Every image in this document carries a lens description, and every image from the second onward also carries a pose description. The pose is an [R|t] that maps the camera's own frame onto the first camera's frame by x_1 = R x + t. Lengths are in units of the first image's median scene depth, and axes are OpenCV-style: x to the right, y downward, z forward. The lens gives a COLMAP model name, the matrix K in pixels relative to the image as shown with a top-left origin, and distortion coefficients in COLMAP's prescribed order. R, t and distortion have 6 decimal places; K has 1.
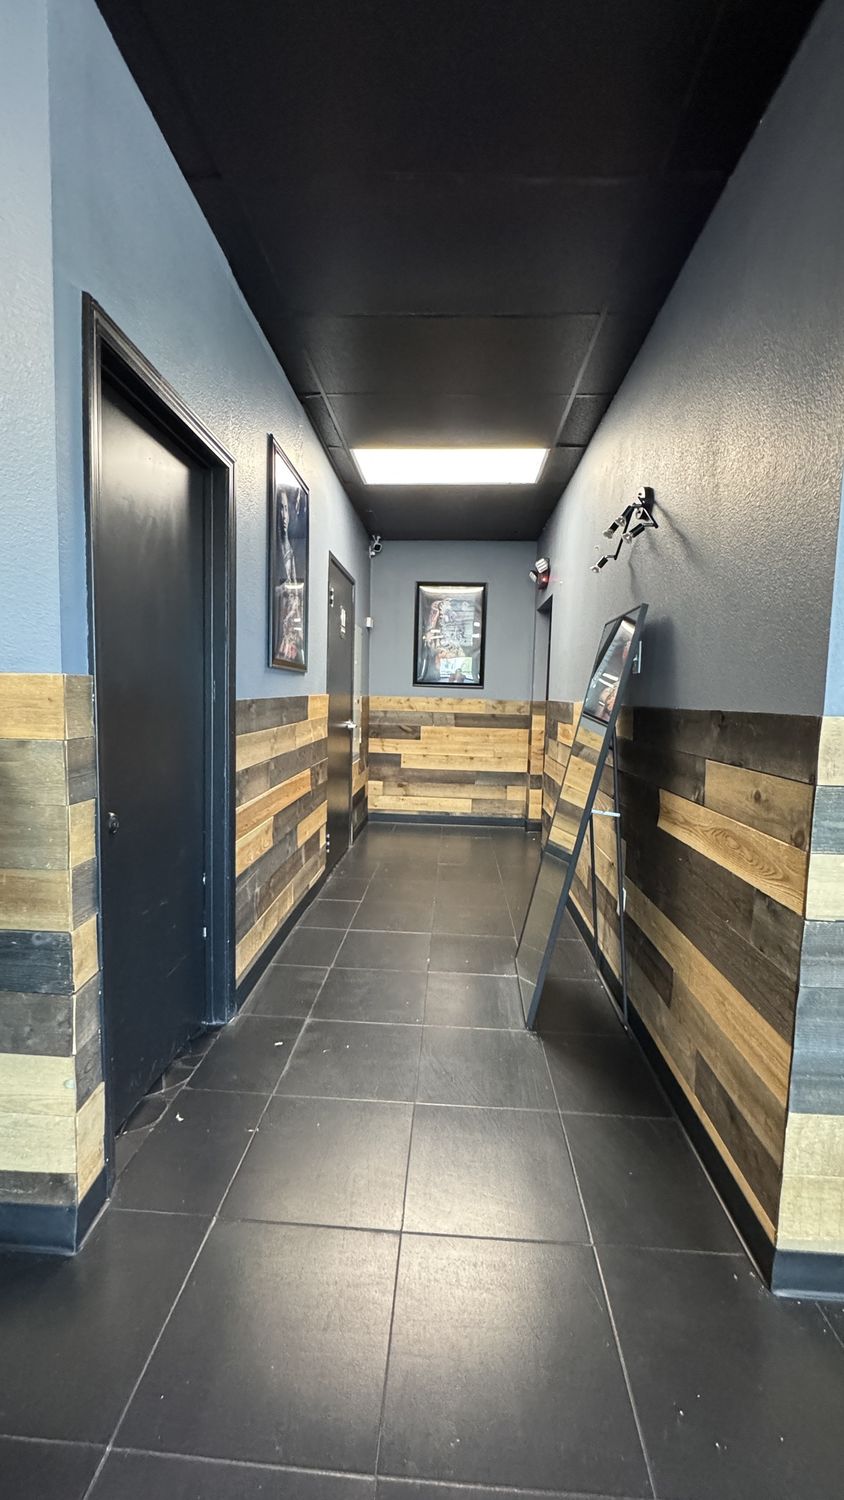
lens RADIAL K [[591.6, 0, 422.0], [0, 591.6, 750.0], [0, 0, 1]] dist [-0.000260, 0.000033]
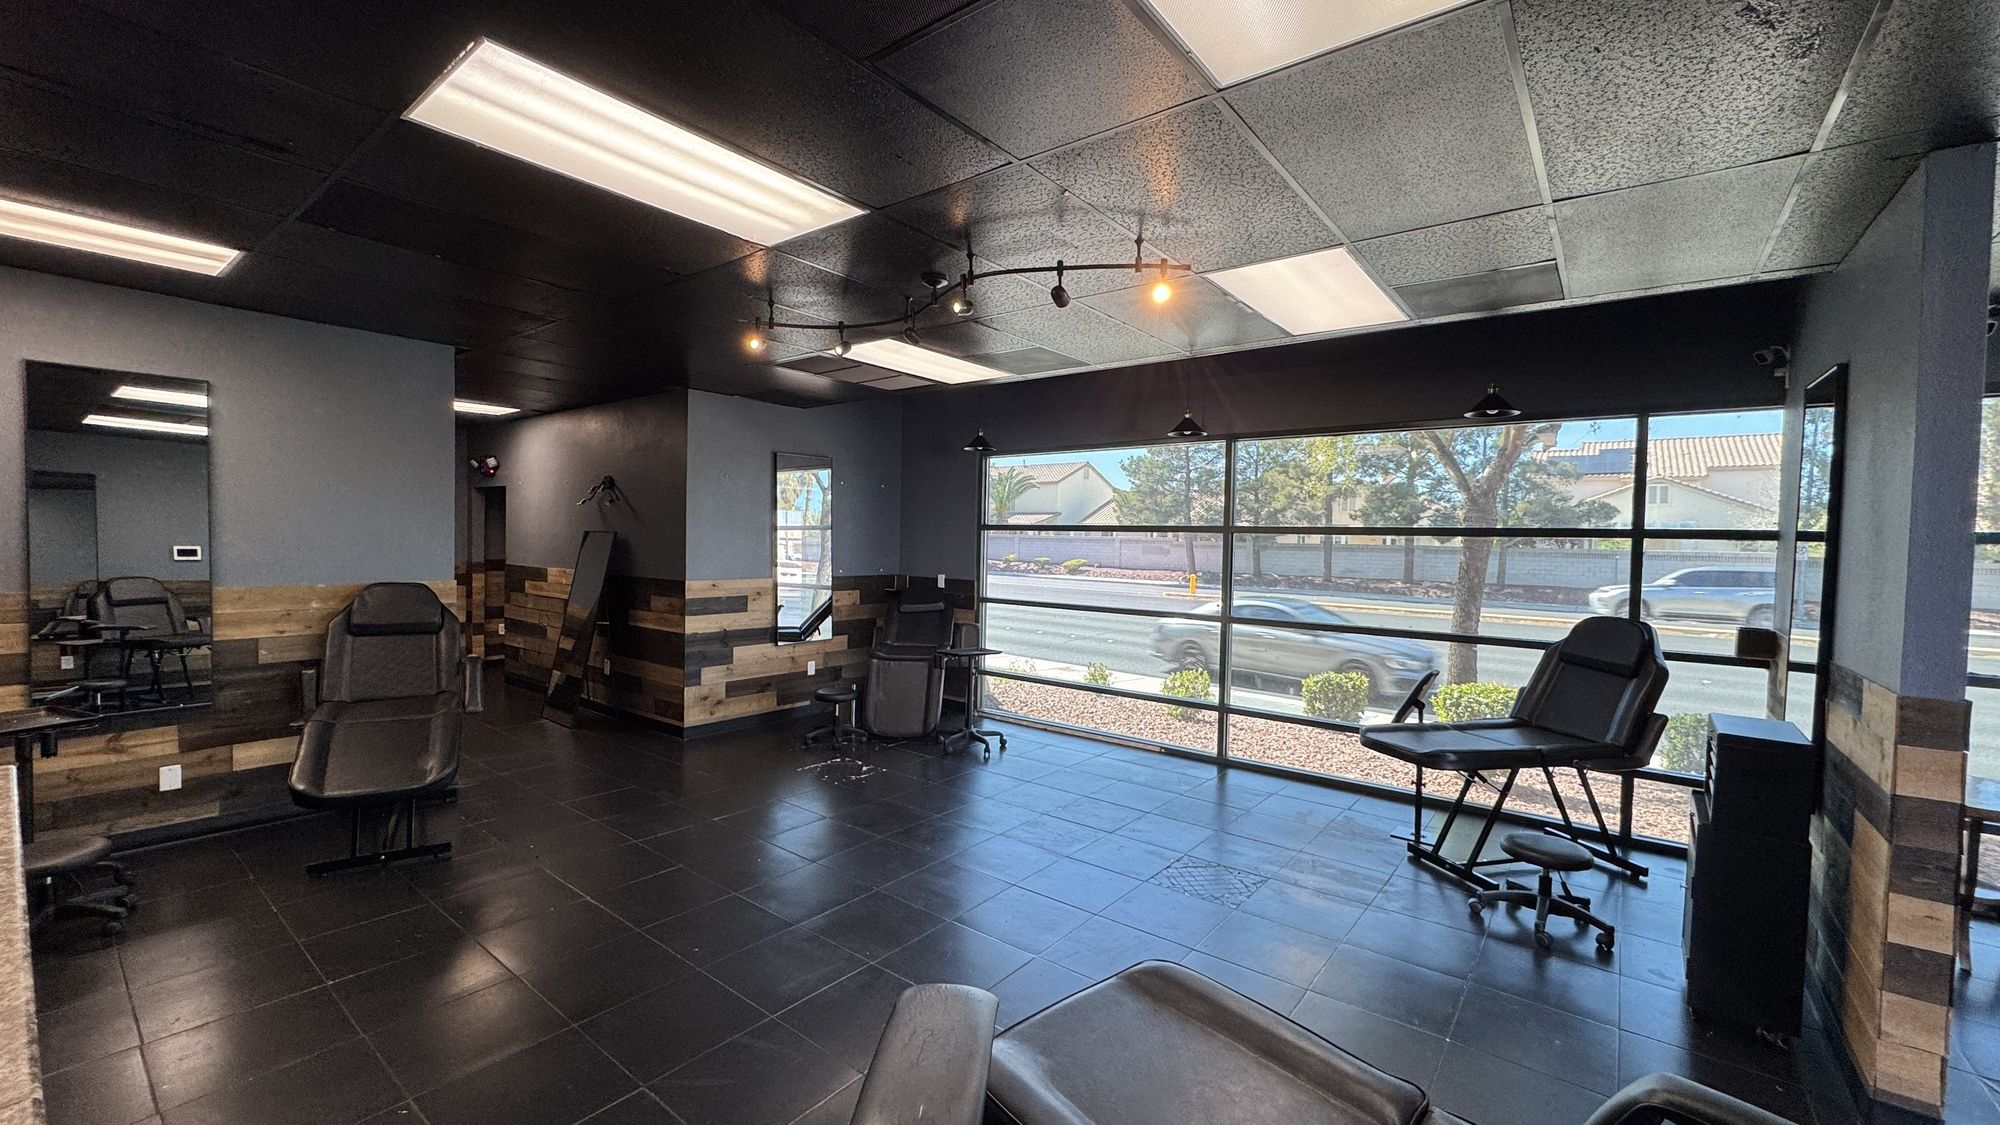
lens RADIAL K [[788.7, 0, 1000.0], [0, 788.7, 562.5], [0, 0, 1]] dist [-0.000260, 0.000033]
pose [[0.568590, -0.037045, 0.821786, -1.266392], [0.066474, 0.997788, -0.001014, -0.019765], [-0.819931, 0.055204, 0.569795, -1.927500]]
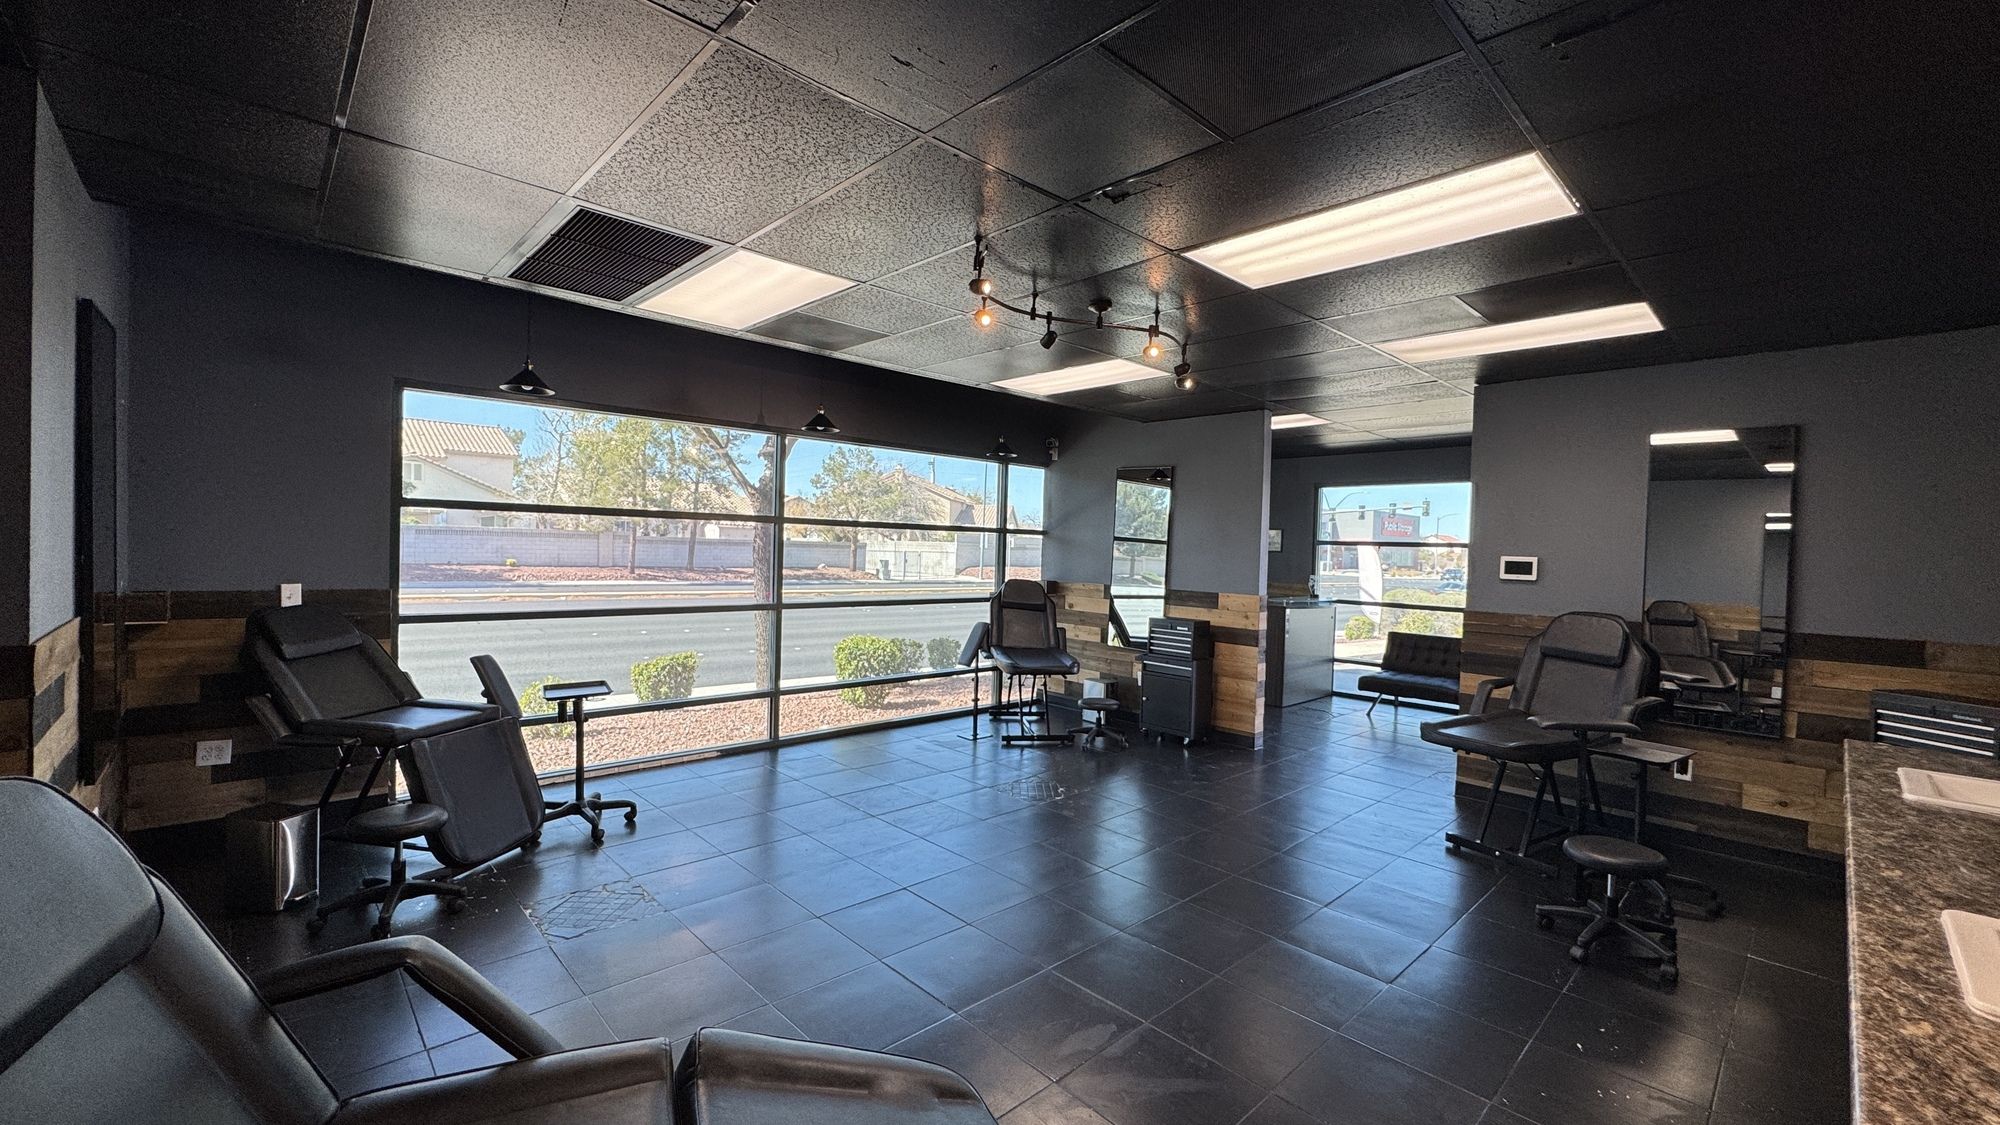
lens RADIAL K [[802.9, 0, 1000.0], [0, 802.9, 562.5], [0, 0, 1]] dist [-0.001413, -0.000070]
pose [[-0.723906, -0.060812, 0.687213, -1.125045], [0.014097, 0.994596, 0.102863, -0.205613], [-0.689755, 0.084150, -0.719136, 0.396280]]
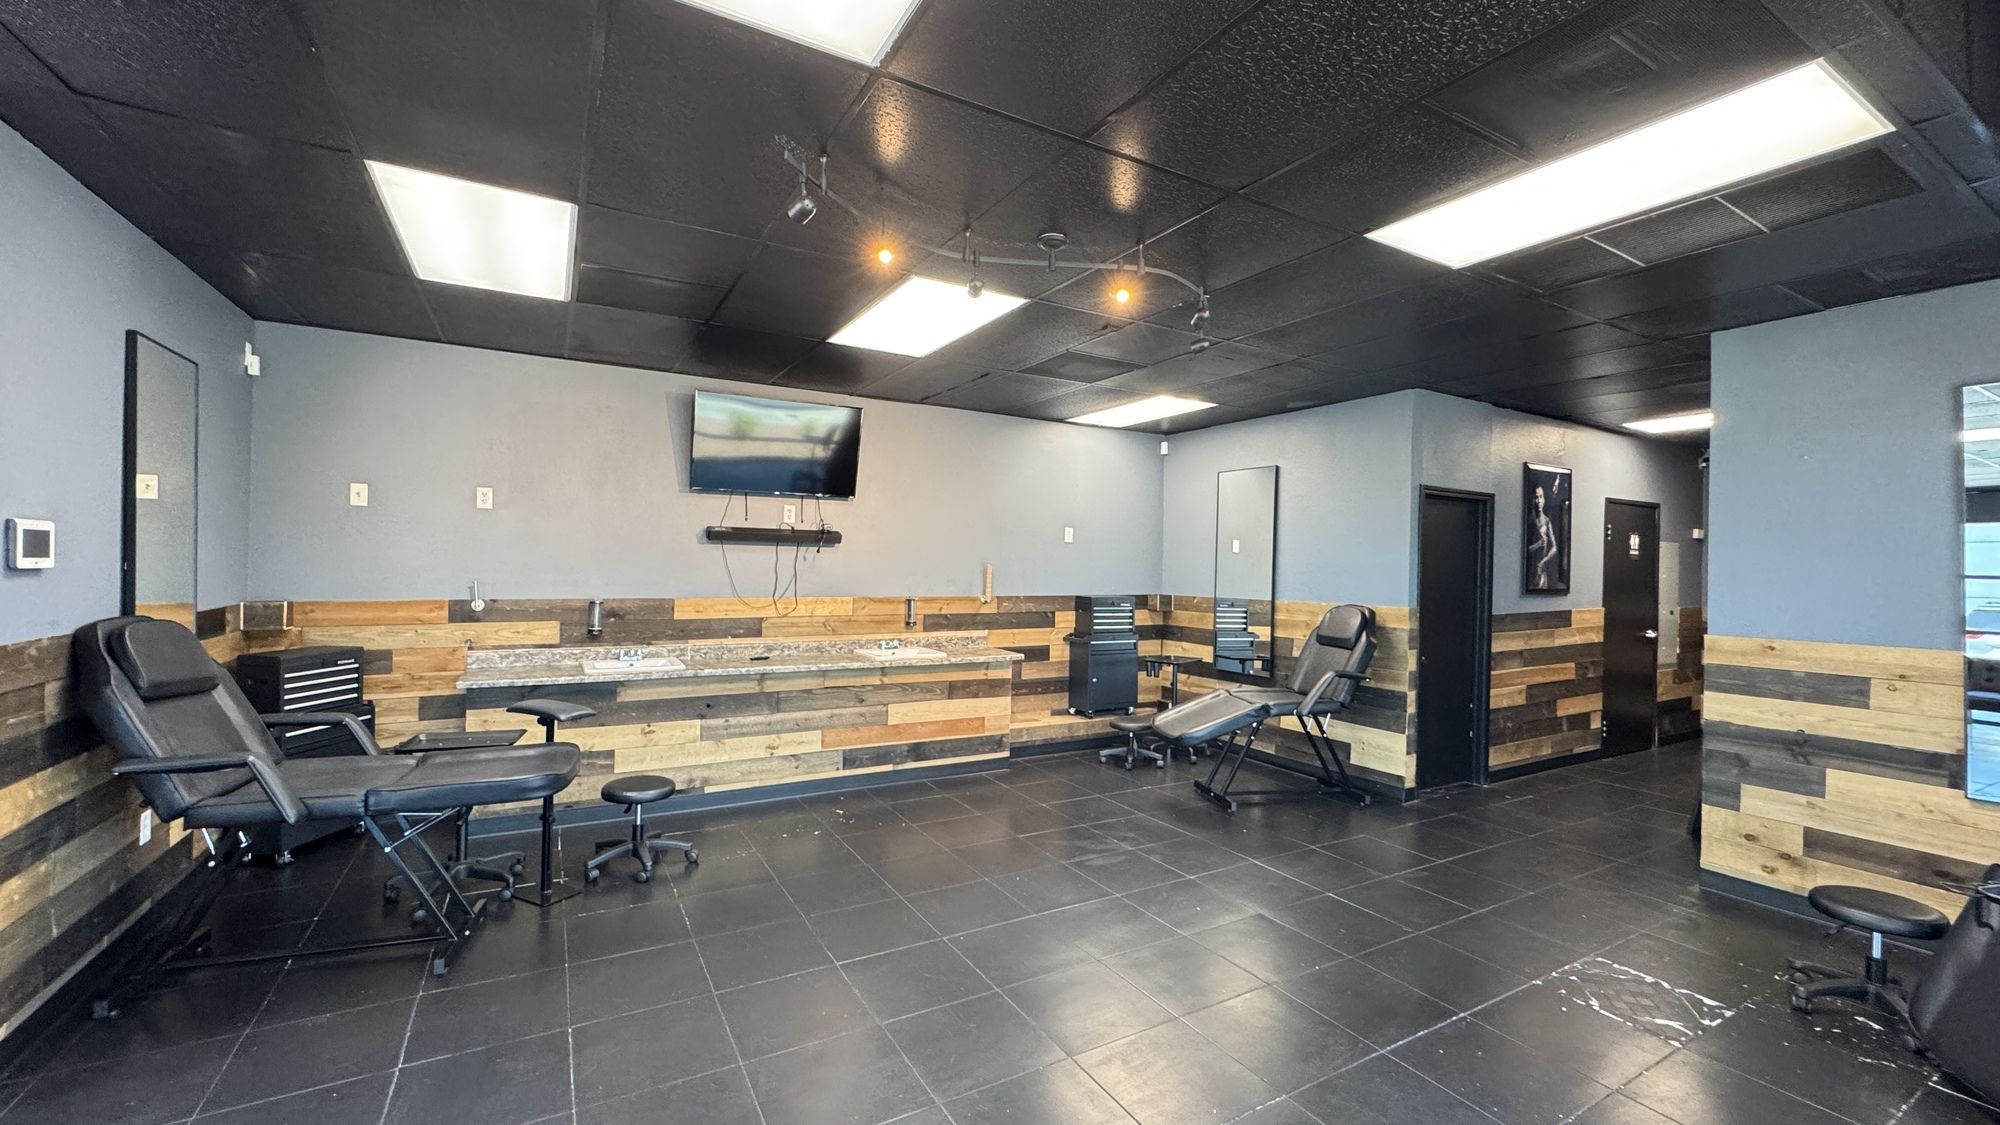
lens RADIAL K [[802.9, 0, 1000.0], [0, 802.9, 562.5], [0, 0, 1]] dist [-0.001413, -0.000070]
pose [[0.544769, -0.016370, -0.838427, 0.988104], [-0.079959, 0.994240, -0.071365, 0.060881], [0.834766, 0.105917, 0.540322, -1.735649]]
